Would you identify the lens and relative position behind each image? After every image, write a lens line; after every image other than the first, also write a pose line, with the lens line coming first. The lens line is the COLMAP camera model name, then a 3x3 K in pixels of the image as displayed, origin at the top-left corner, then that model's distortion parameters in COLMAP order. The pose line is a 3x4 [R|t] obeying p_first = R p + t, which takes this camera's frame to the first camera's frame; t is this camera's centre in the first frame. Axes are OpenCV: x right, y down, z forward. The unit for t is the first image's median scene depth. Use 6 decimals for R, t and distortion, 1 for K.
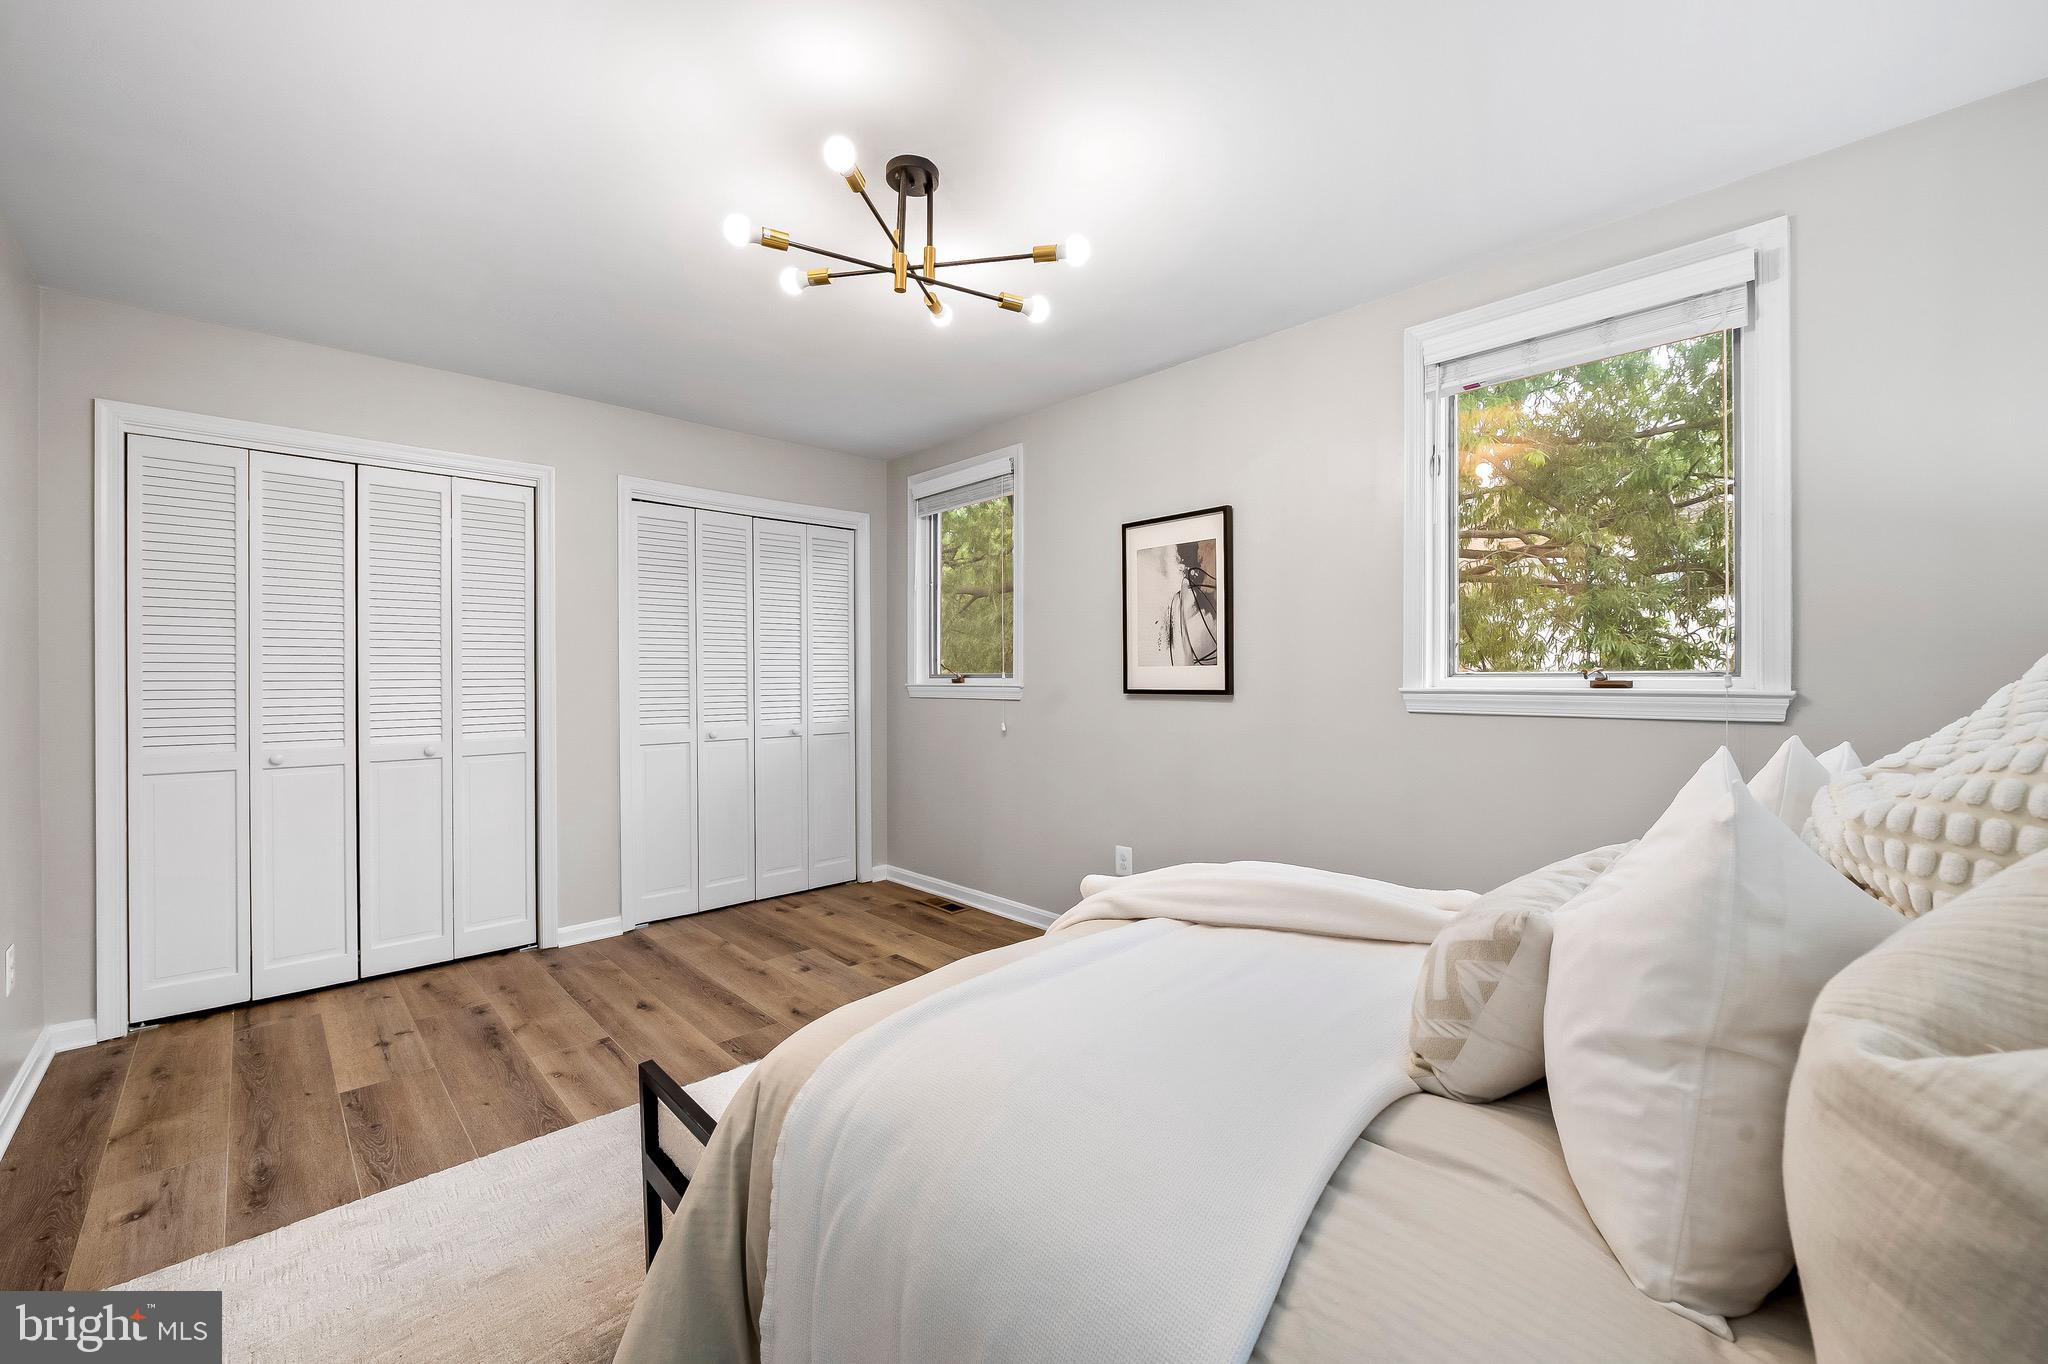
lens RADIAL K [[835.0, 0, 1044.1], [0, 835.0, 656.5], [0, 0, 1]] dist [-0.010707, -0.000446]
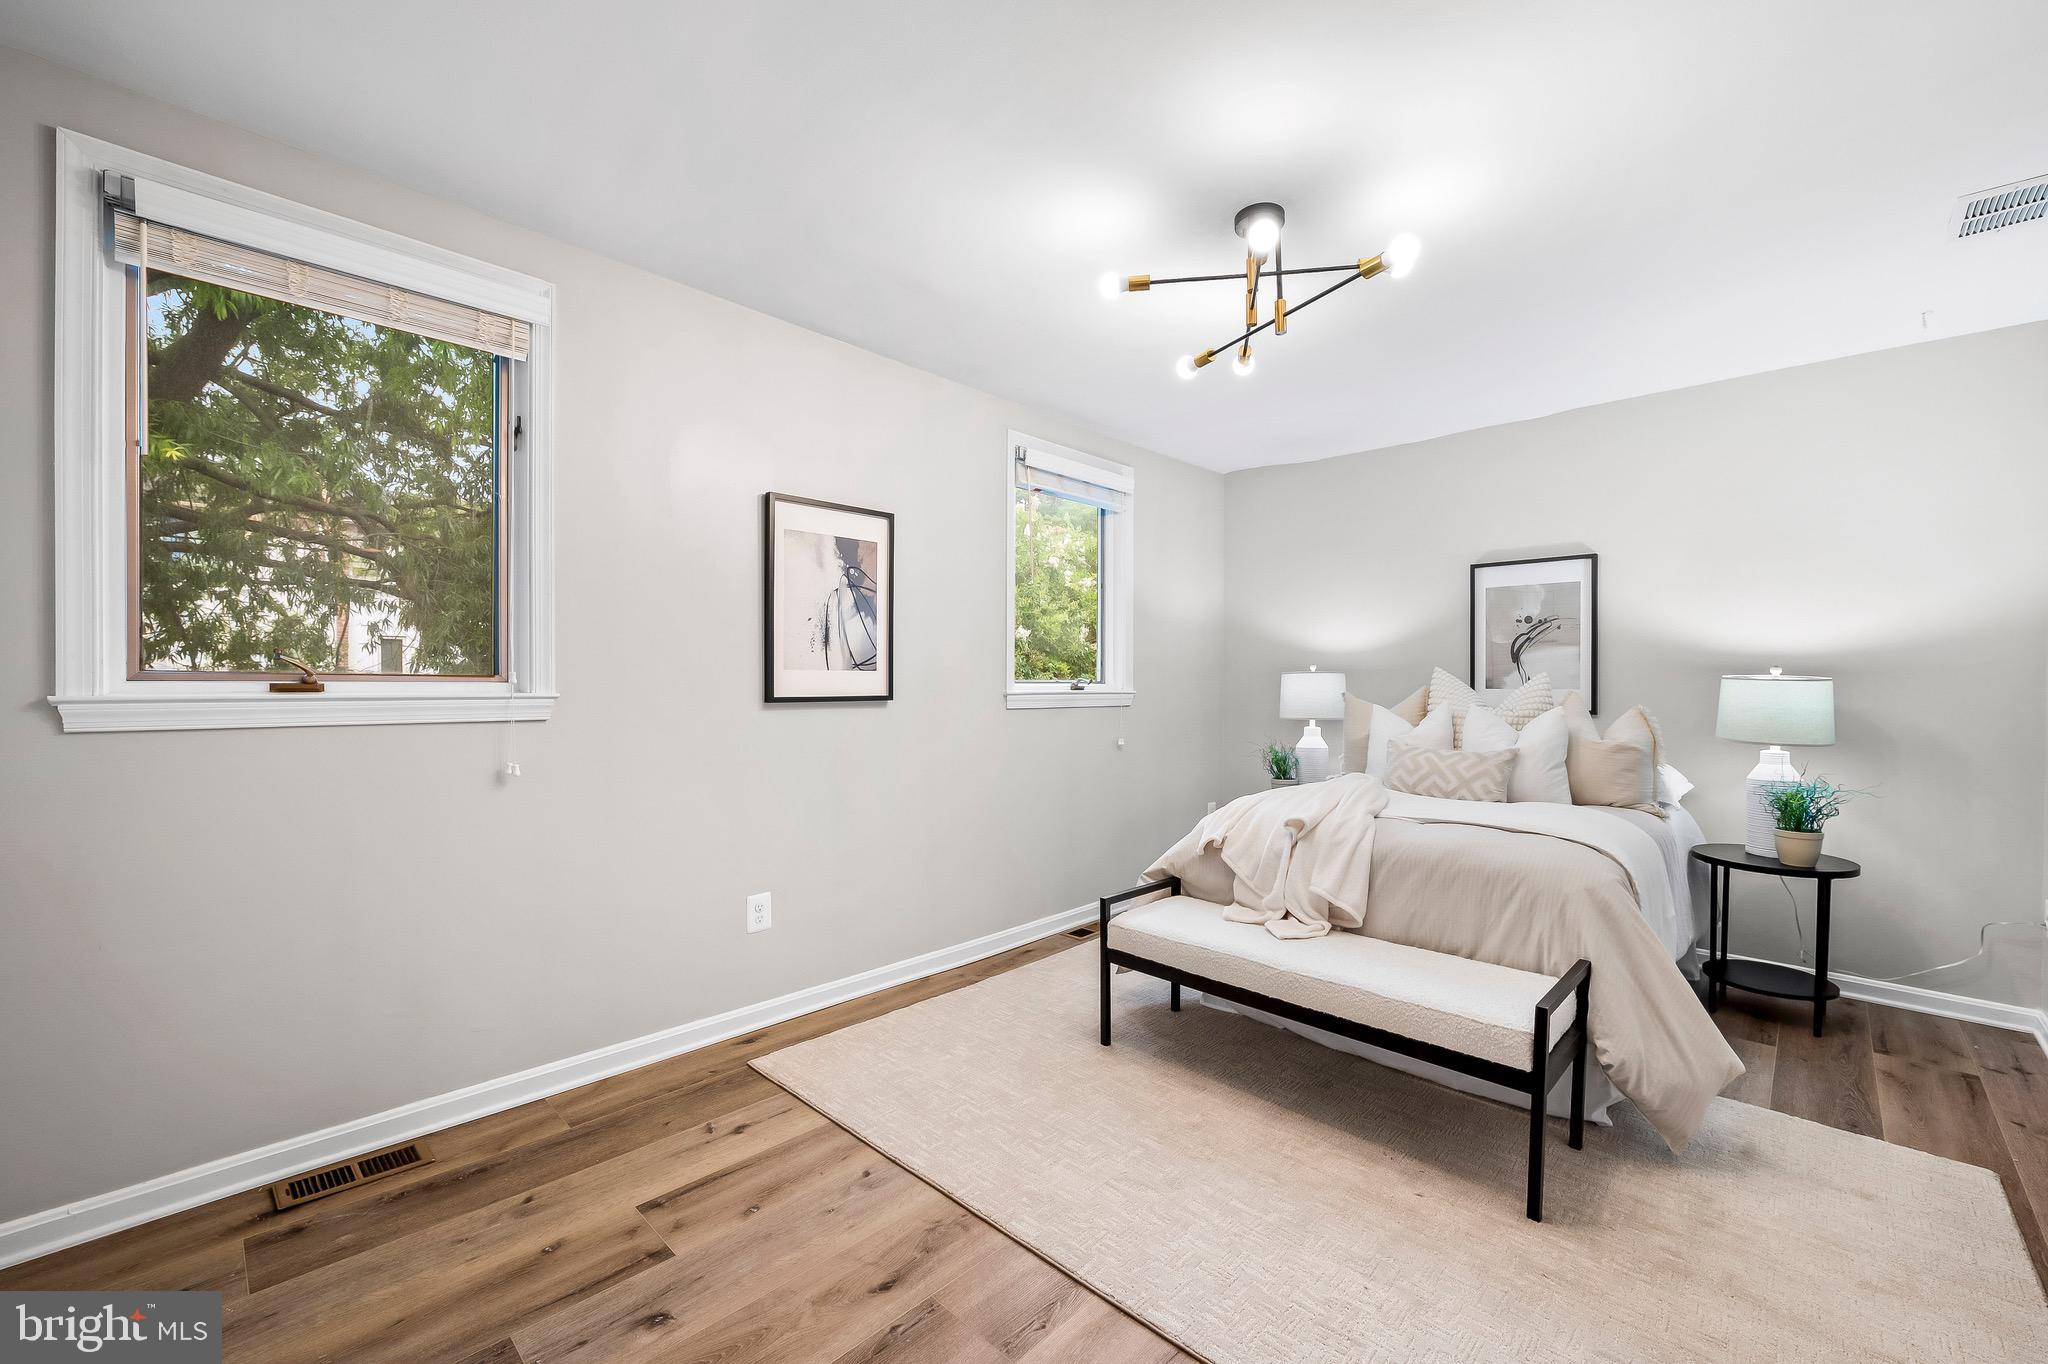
lens RADIAL K [[835.0, 0, 1044.1], [0, 835.0, 656.5], [0, 0, 1]] dist [-0.010707, -0.000446]
pose [[-0.050068, 0.032100, 0.998230, -0.765371], [-0.029843, 0.998989, -0.033621, 0.020349], [-0.998300, -0.031474, -0.049060, 0.822894]]
